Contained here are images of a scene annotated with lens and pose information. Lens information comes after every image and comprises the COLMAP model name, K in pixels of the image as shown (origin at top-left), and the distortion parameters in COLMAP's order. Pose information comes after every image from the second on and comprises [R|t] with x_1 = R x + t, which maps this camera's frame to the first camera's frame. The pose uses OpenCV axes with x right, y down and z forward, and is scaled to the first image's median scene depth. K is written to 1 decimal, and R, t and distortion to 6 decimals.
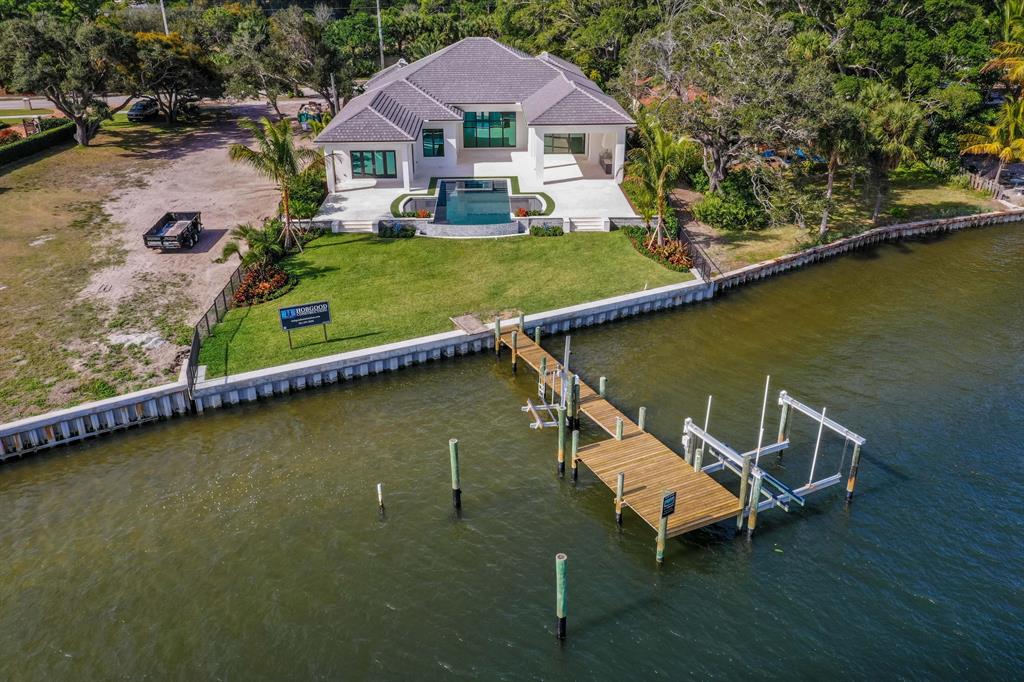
lens RADIAL K [[814.0, 0, 514.2], [0, 814.0, 340.9], [0, 0, 1]] dist [0.024410, 0.009721]
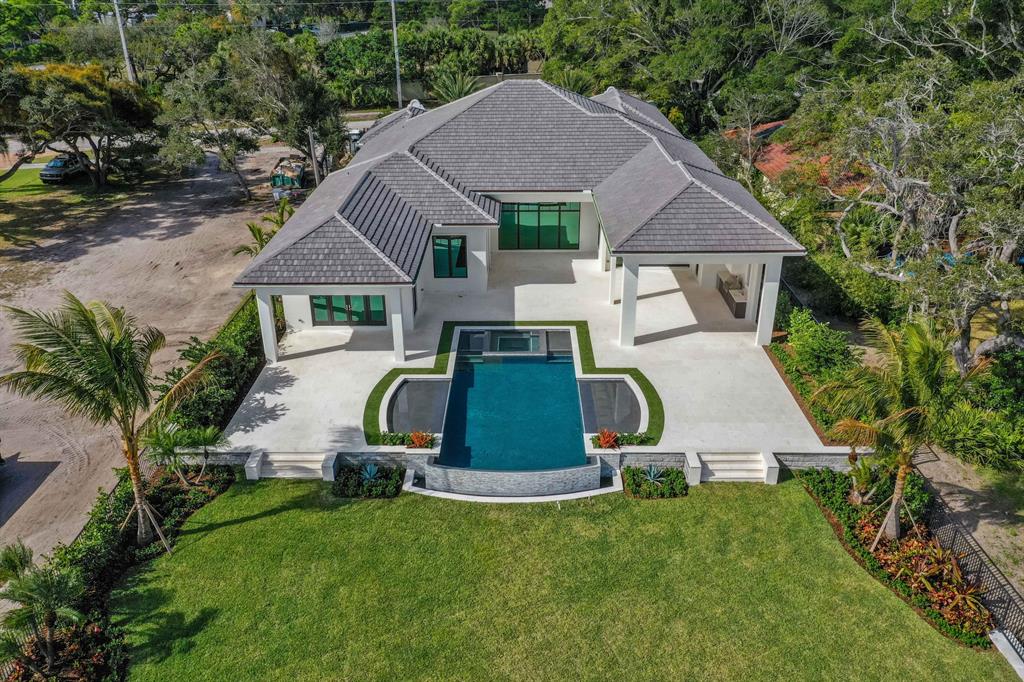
lens RADIAL K [[814.0, 0, 512.8], [0, 814.0, 342.2], [0, 0, 1]] dist [0.024410, 0.009721]
pose [[0.999051, 0.015423, -0.040731, -0.026663], [-0.015390, 0.999881, 0.001113, -0.191061], [0.040744, -0.000485, 0.999170, 0.407934]]
